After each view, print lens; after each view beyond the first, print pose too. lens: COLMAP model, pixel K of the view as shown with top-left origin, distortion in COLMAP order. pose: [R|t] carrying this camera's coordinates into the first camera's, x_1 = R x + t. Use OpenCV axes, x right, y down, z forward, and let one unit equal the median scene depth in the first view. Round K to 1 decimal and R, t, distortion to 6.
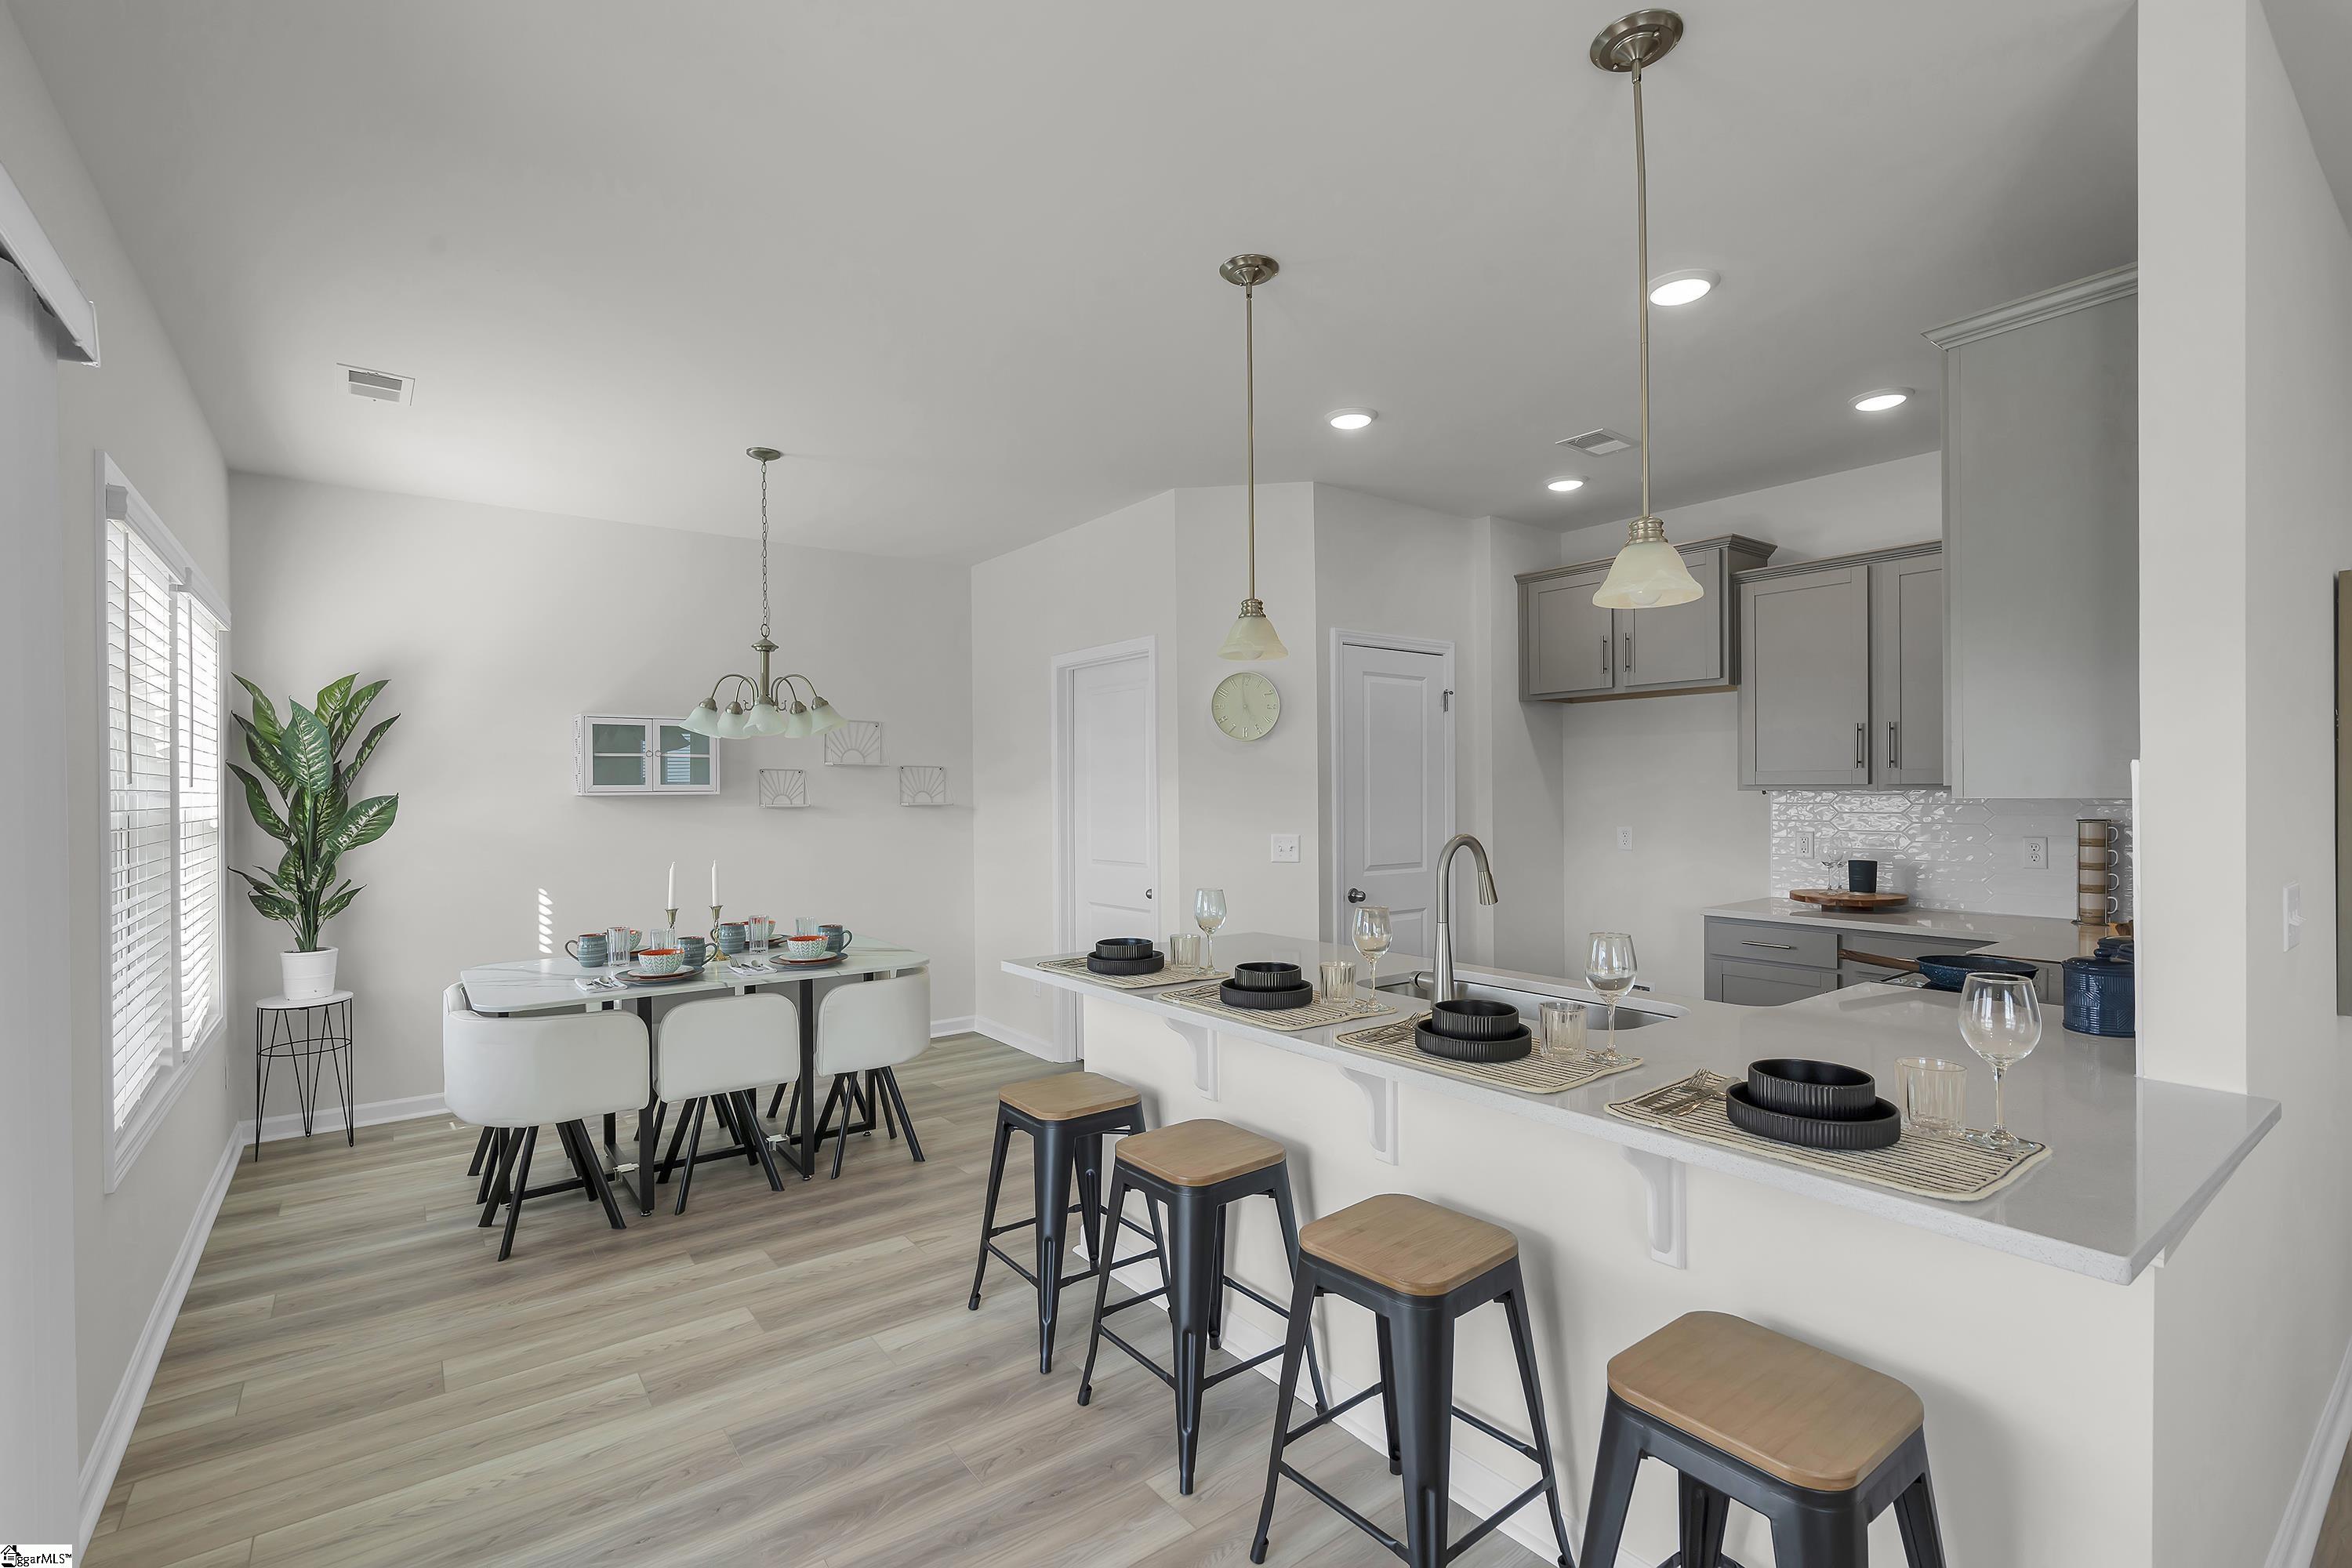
lens RADIAL K [[1043.5, 0, 1125.1], [0, 1043.5, 816.4], [0, 0, 1]] dist [-0.000733, 0.000078]
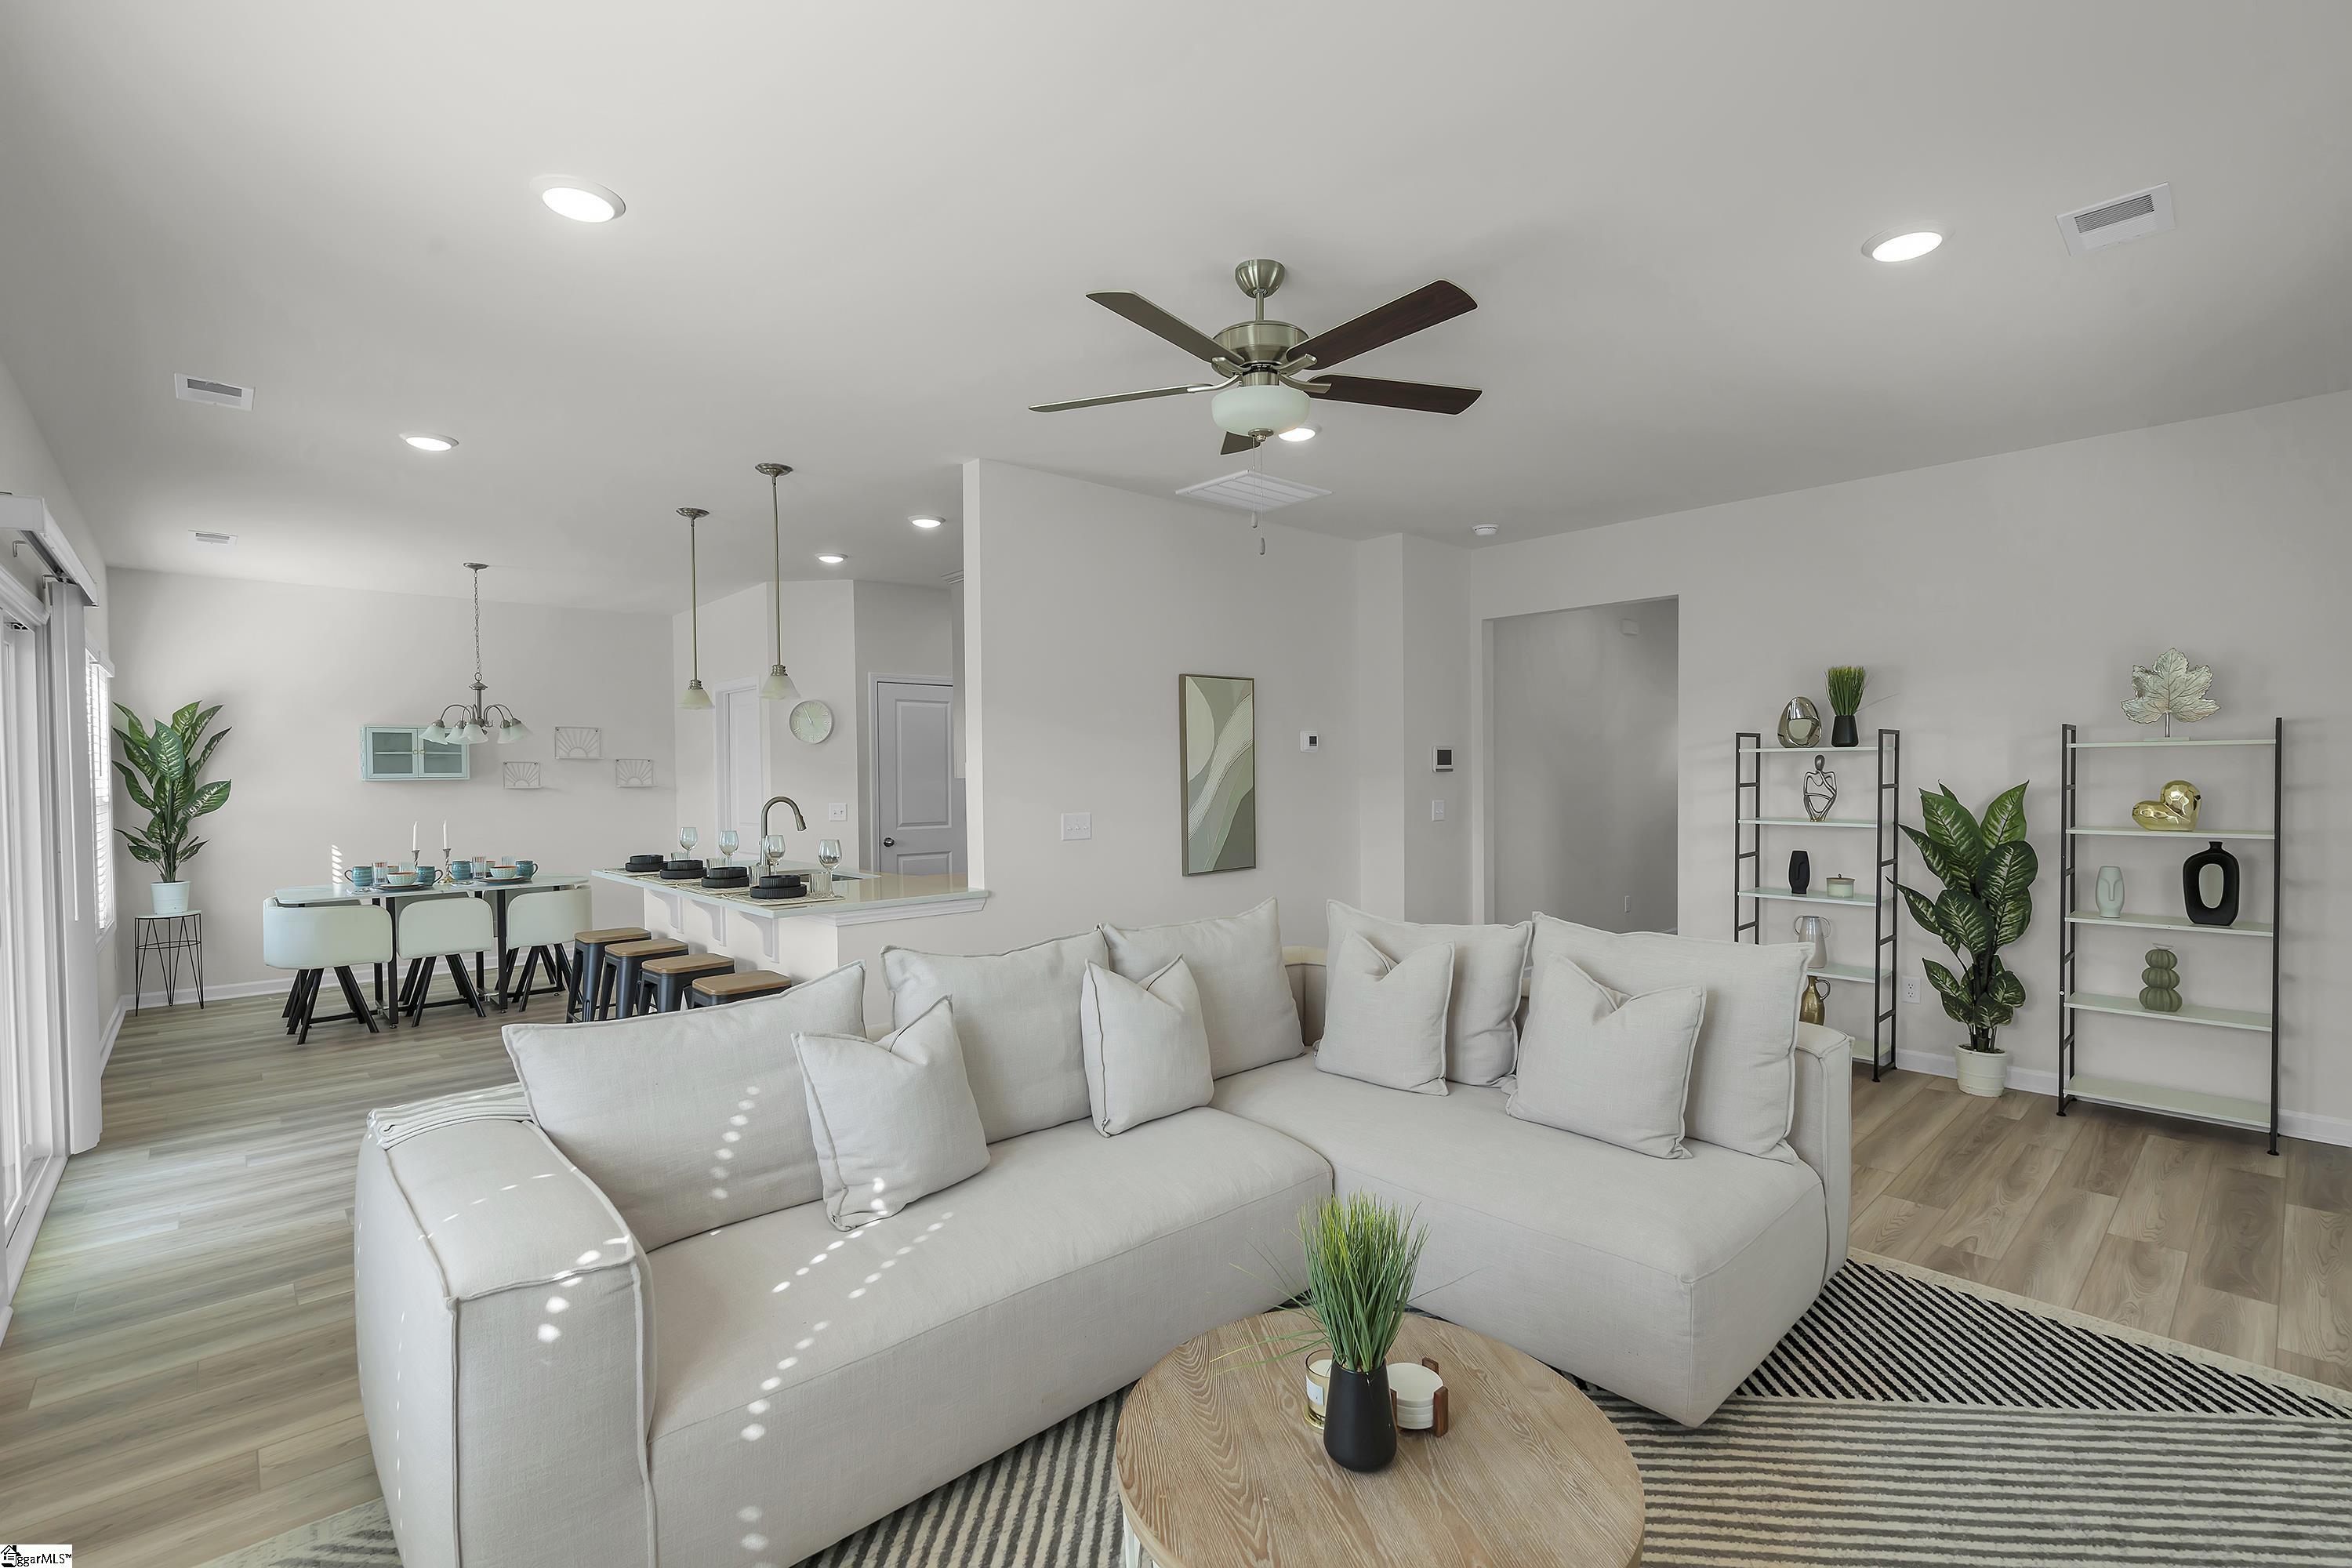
lens RADIAL K [[1043.5, 0, 1131.4], [0, 1043.5, 813.2], [0, 0, 1]] dist [-0.000733, 0.000078]
pose [[0.994482, -0.007941, 0.104611, 0.472119], [0.006619, 0.999894, 0.012976, 0.016451], [-0.104703, -0.012212, 0.994429, -0.683422]]
